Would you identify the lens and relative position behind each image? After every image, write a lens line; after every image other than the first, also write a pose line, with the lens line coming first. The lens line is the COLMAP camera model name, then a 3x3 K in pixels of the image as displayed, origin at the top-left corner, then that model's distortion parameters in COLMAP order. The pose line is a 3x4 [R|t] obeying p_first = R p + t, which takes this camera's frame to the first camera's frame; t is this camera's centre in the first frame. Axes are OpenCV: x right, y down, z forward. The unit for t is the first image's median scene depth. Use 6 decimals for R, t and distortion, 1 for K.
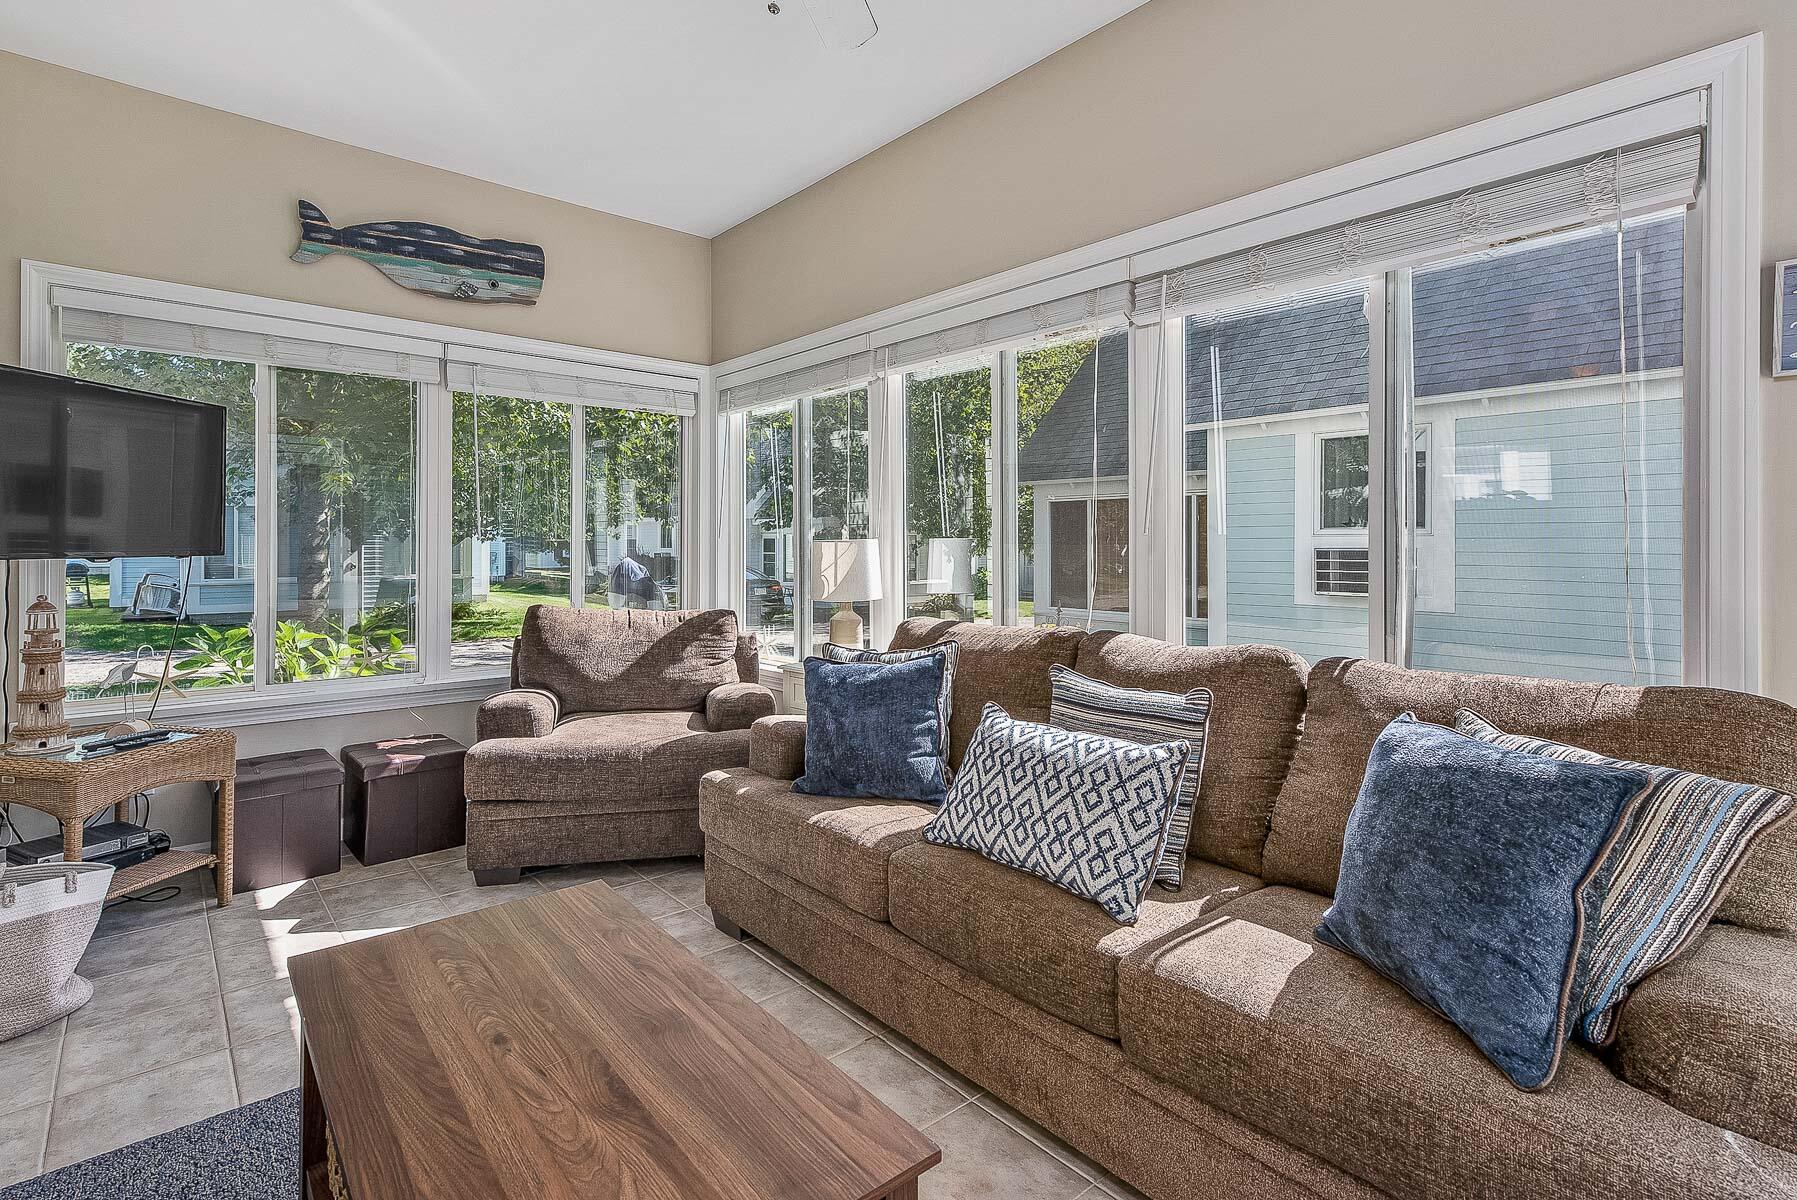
lens RADIAL K [[843.1, 0, 875.5], [0, 843.1, 538.5], [0, 0, 1]] dist [0.011188, -0.001170]
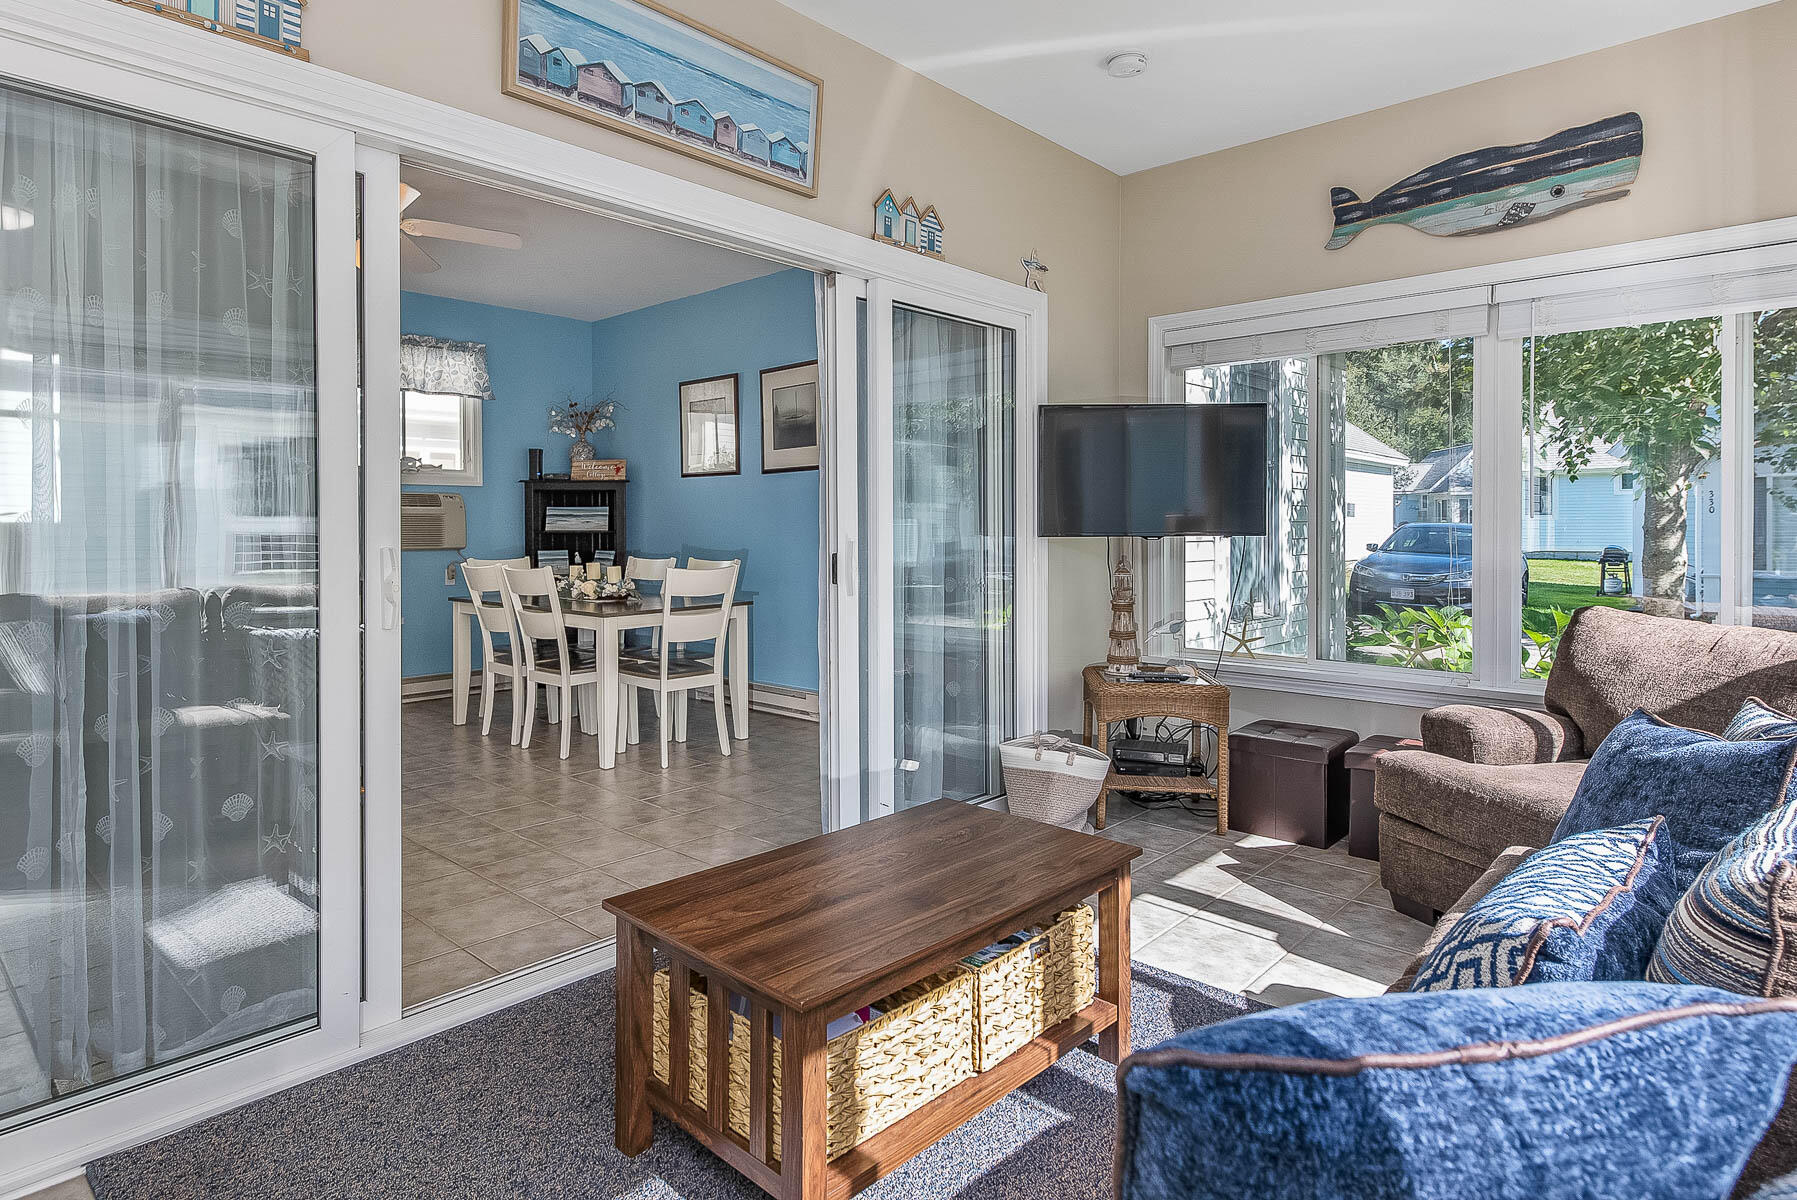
lens RADIAL K [[1014.4, 0, 807.4], [0, 1014.4, 539.5], [0, 0, 1]] dist [0.003373, -0.003235]
pose [[0.081086, 0.011651, -0.996639, 0.482123], [0.010748, 0.999863, 0.012563, 0.000199], [0.996649, -0.011731, 0.080950, 0.264562]]
